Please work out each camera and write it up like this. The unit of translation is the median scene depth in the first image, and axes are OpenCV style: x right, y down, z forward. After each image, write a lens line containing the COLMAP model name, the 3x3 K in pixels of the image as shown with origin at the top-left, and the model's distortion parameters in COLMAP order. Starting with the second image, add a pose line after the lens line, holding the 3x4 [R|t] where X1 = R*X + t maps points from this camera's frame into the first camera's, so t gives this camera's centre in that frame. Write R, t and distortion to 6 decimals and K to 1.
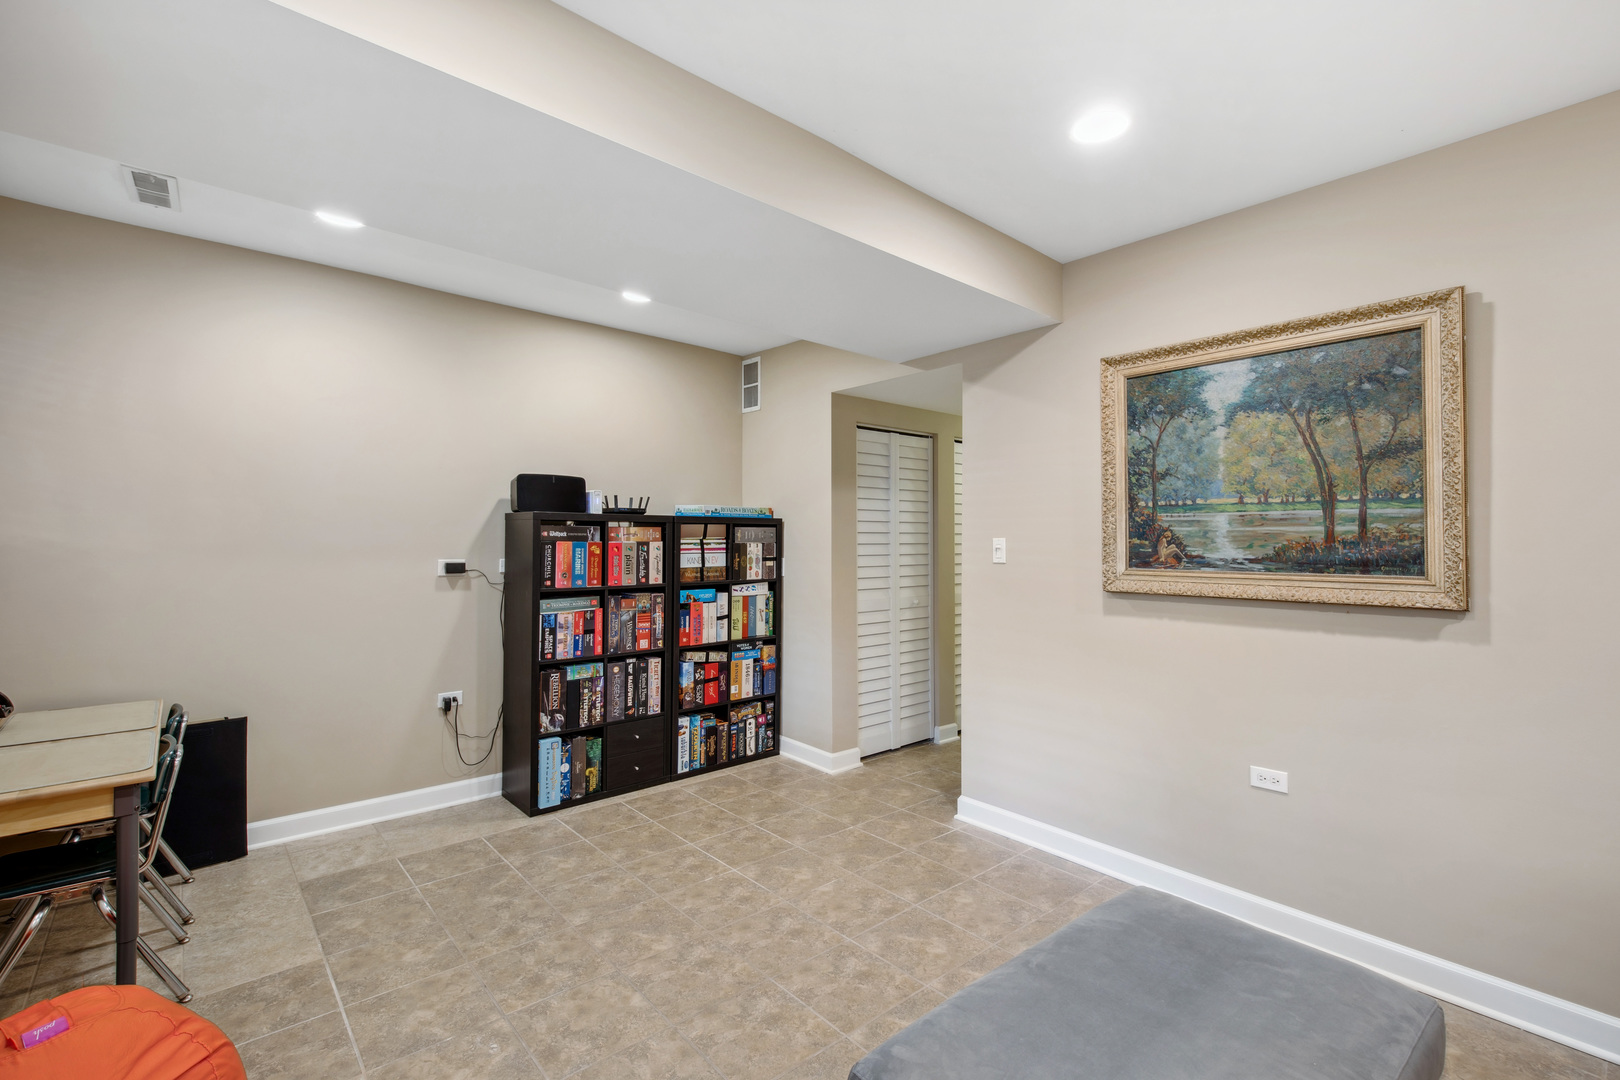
lens RADIAL K [[729.0, 0, 807.7], [0, 729.0, 532.4], [0, 0, 1]] dist [0.011069, -0.004454]
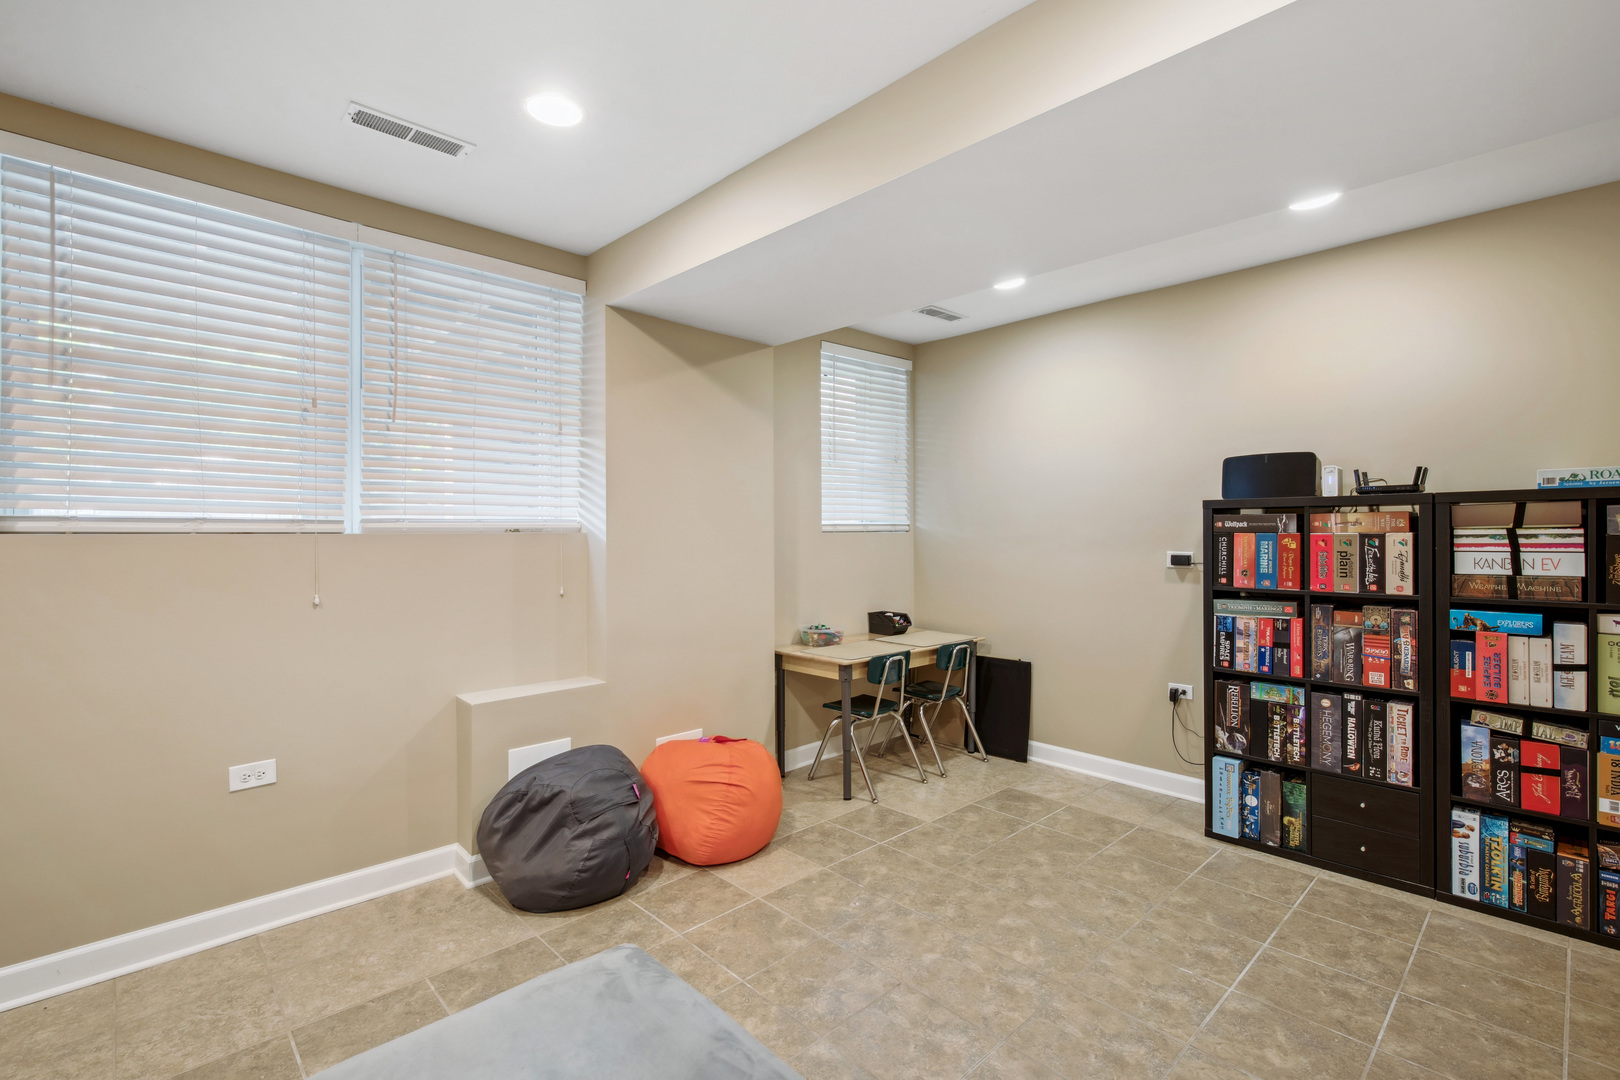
lens RADIAL K [[729.0, 0, 813.9], [0, 729.0, 538.8], [0, 0, 1]] dist [0.011069, -0.004454]
pose [[0.043496, 0.004619, -0.999043, 0.716755], [0.014061, 0.999887, 0.005235, 0.011184], [0.998955, -0.014275, 0.043426, 0.675539]]
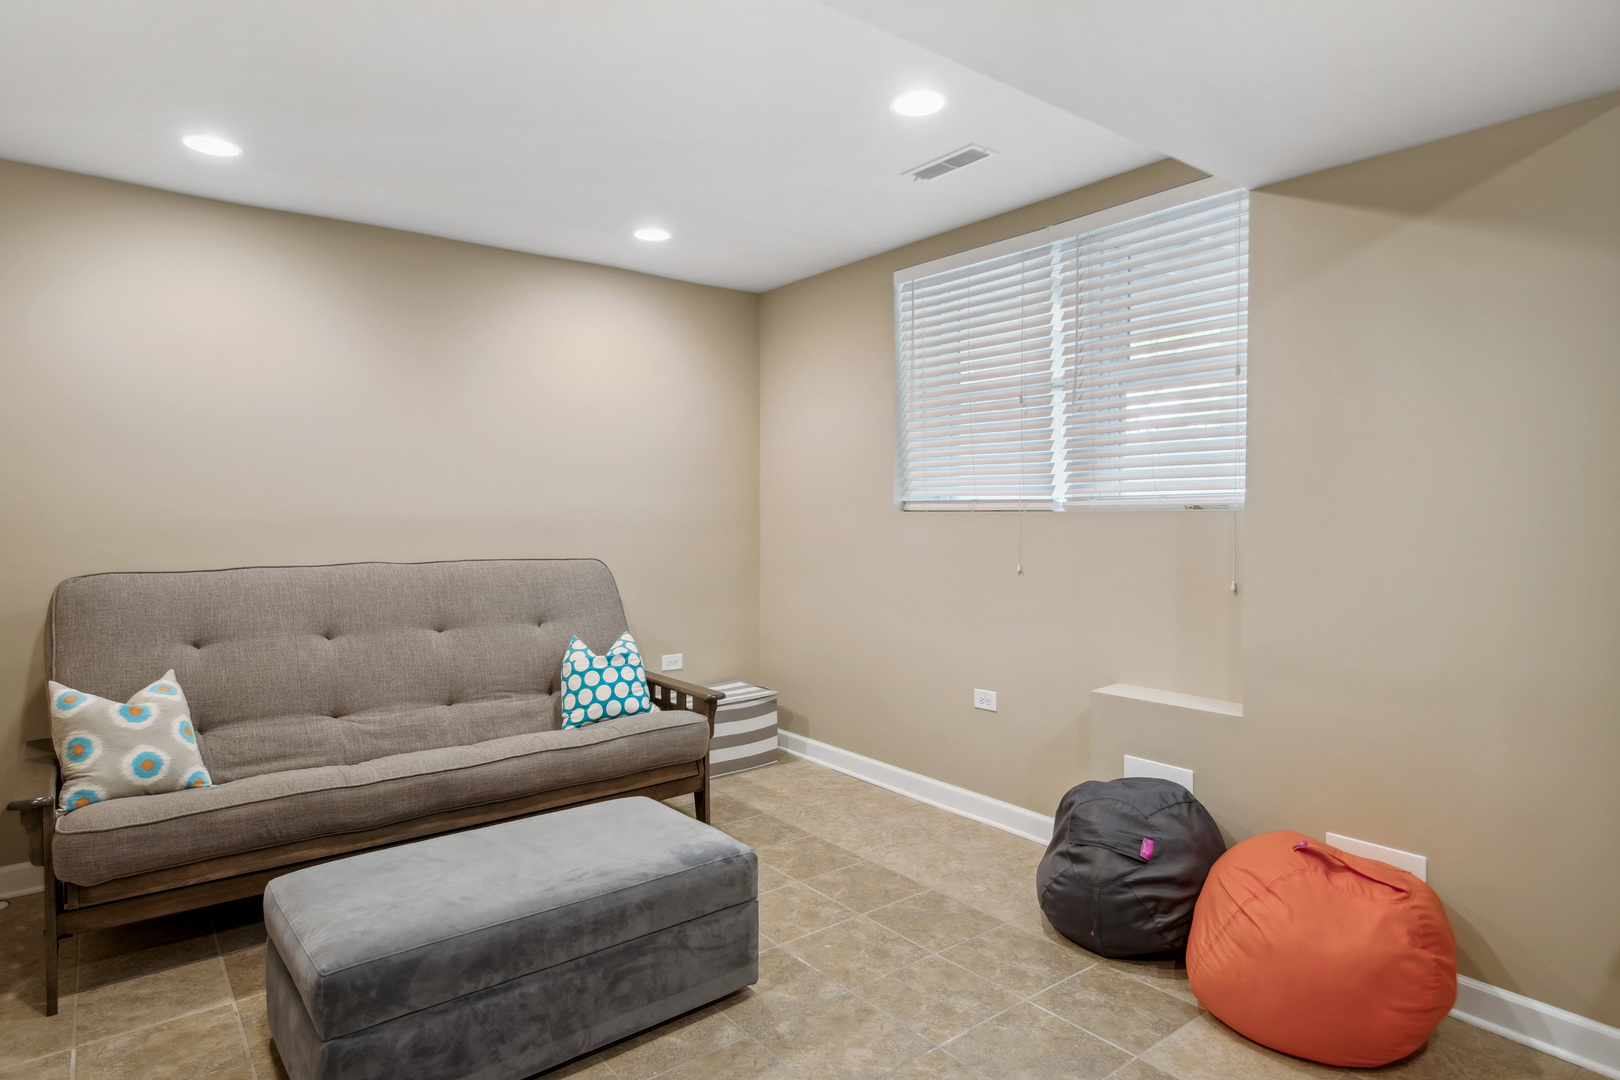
lens RADIAL K [[894.6, 0, 800.3], [0, 894.6, 540.1], [0, 0, 1]] dist [0.001974, -0.000428]
pose [[-0.998296, -0.000395, 0.058351, 0.202872], [0.000681, 0.999830, 0.018432, 0.016269], [-0.058348, 0.018440, -0.998126, 1.222114]]
